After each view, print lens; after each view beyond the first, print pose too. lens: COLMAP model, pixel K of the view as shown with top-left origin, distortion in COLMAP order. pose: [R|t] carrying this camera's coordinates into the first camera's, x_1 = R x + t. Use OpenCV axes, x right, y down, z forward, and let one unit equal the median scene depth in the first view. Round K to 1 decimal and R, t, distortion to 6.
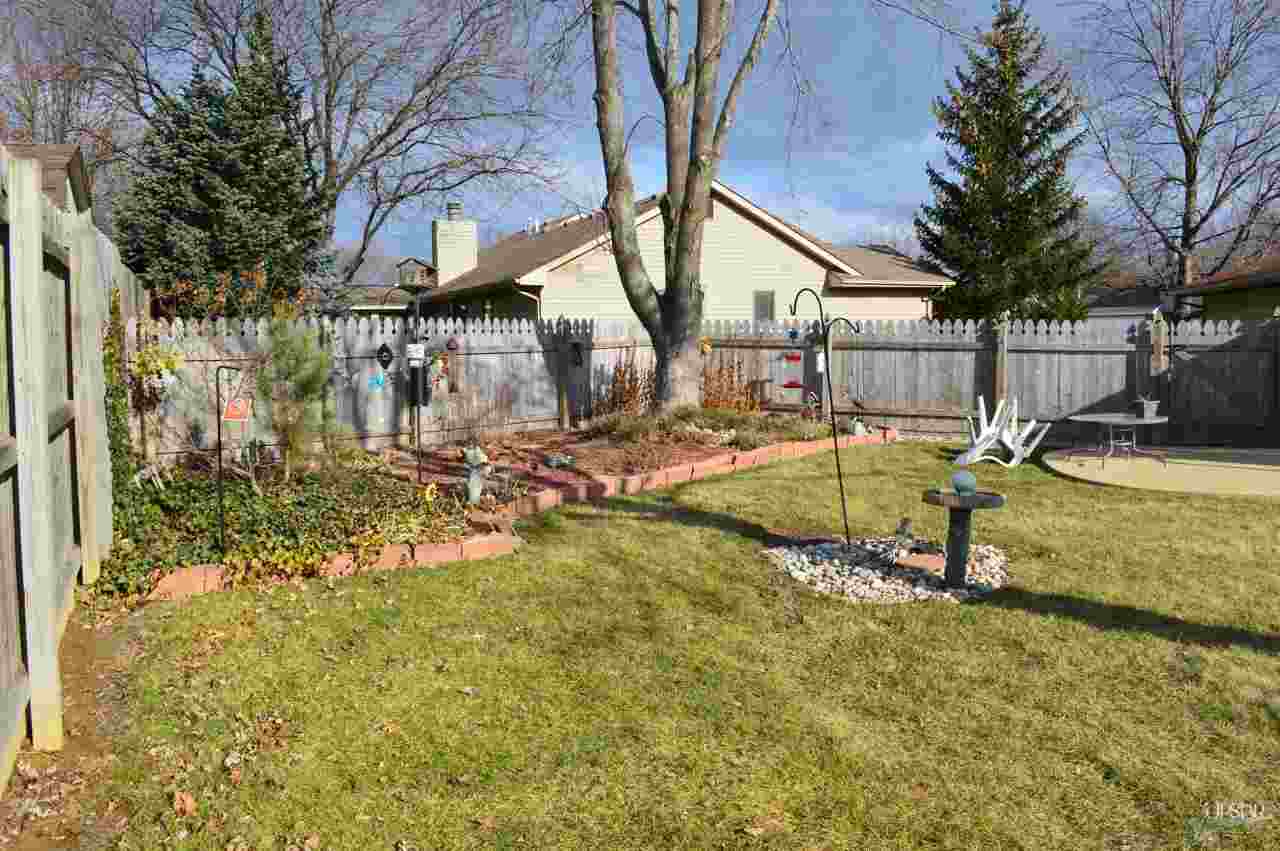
lens RADIAL K [[1017.4, 0, 648.6], [0, 1017.4, 424.7], [0, 0, 1]] dist [-0.081532, 0.014004]
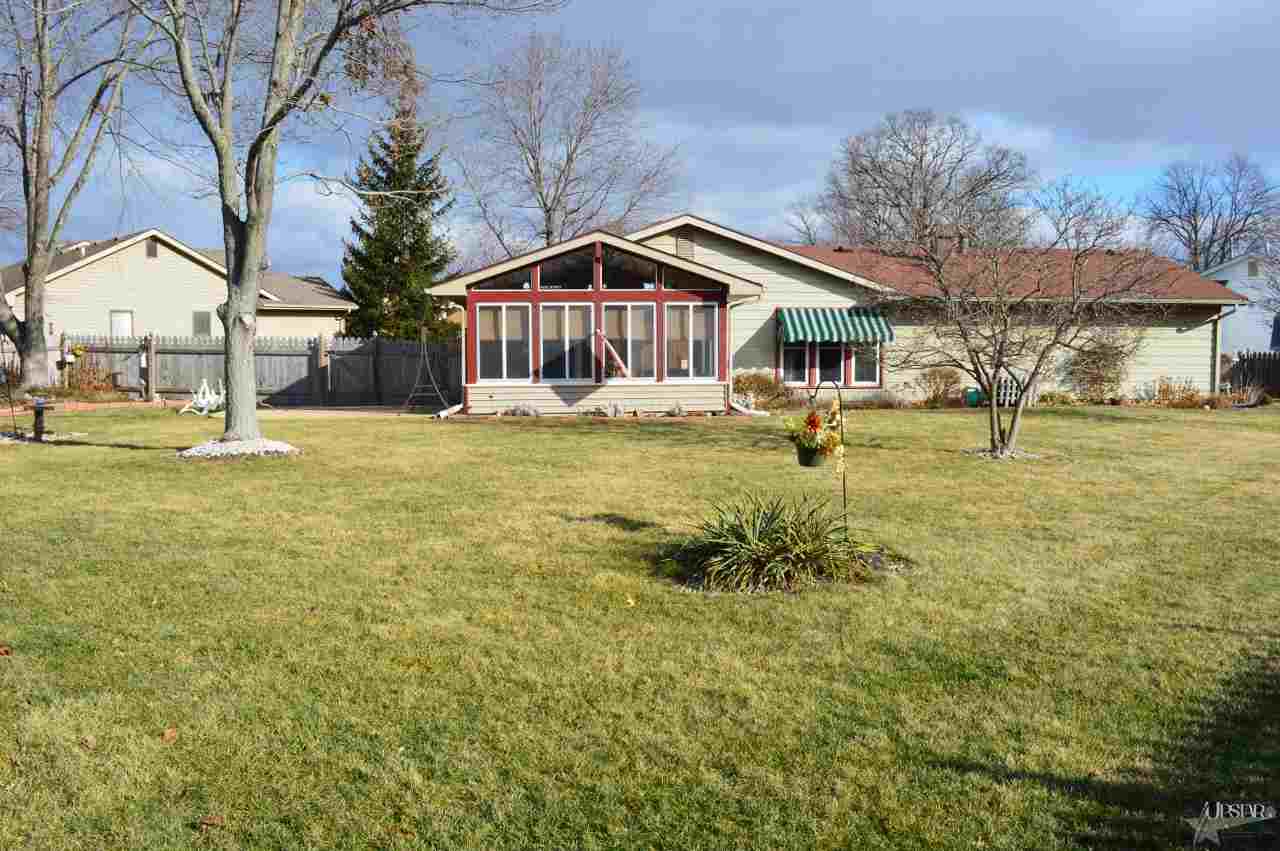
lens RADIAL K [[1017.4, 0, 670.3], [0, 1017.4, 422.7], [0, 0, 1]] dist [-0.081532, 0.014004]
pose [[0.932683, -0.014821, 0.360392, 0.364798], [0.018387, 0.999810, -0.006466, 0.062256], [-0.360228, 0.012657, 0.932779, -0.790146]]
